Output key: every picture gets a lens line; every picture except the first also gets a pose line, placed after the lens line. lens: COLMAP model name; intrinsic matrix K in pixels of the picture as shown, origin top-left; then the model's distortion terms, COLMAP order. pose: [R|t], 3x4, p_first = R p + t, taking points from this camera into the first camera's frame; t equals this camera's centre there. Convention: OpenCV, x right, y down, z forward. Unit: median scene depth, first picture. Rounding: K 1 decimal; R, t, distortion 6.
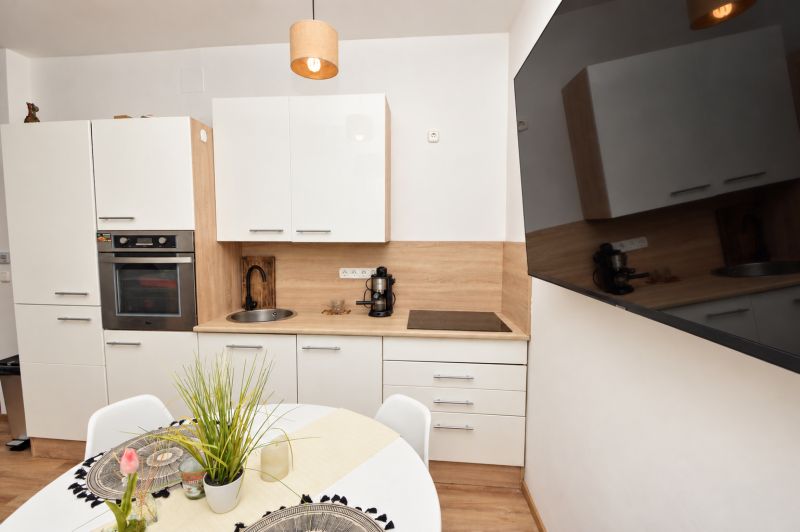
lens RADIAL K [[356.1, 0, 390.6], [0, 356.1, 261.0], [0, 0, 1]] dist [0.009745, -0.012562]
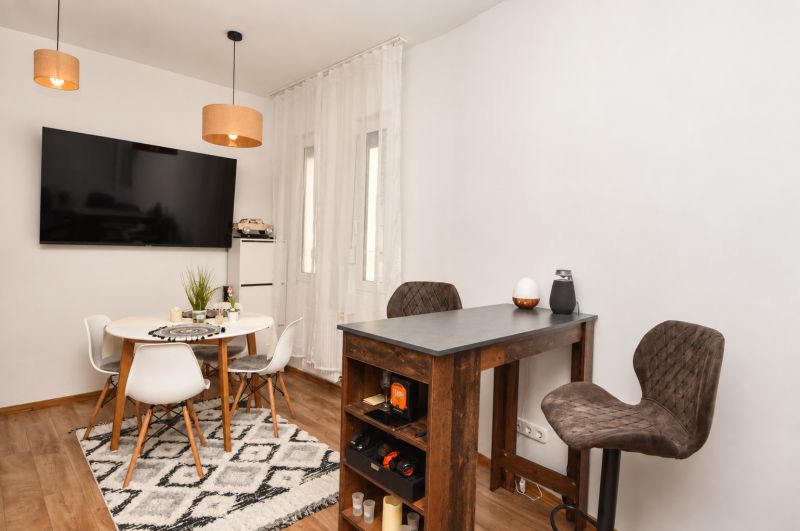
lens RADIAL K [[423.4, 0, 397.2], [0, 423.4, 260.0], [0, 0, 1]] dist [-0.023294, -0.000366]
pose [[-0.763457, -0.048983, 0.643998, -1.575299], [0.012577, 0.995803, 0.090651, -0.029158], [-0.645736, 0.077308, -0.759637, 1.042673]]
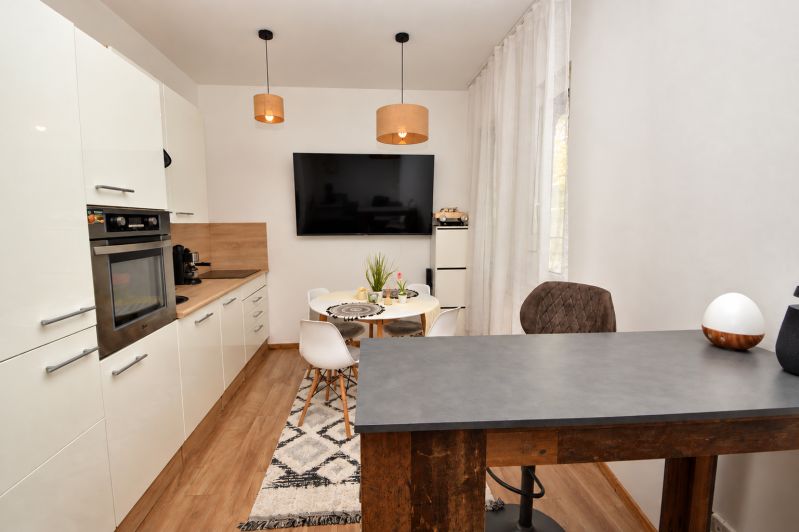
lens RADIAL K [[355.6, 0, 390.1], [0, 355.6, 261.0], [0, 0, 1]] dist [0.009745, -0.012562]
pose [[-0.173658, -0.105257, 0.979165, -1.536580], [0.074588, 0.990010, 0.119652, -0.022970], [-0.981977, 0.093812, -0.164072, 0.587812]]
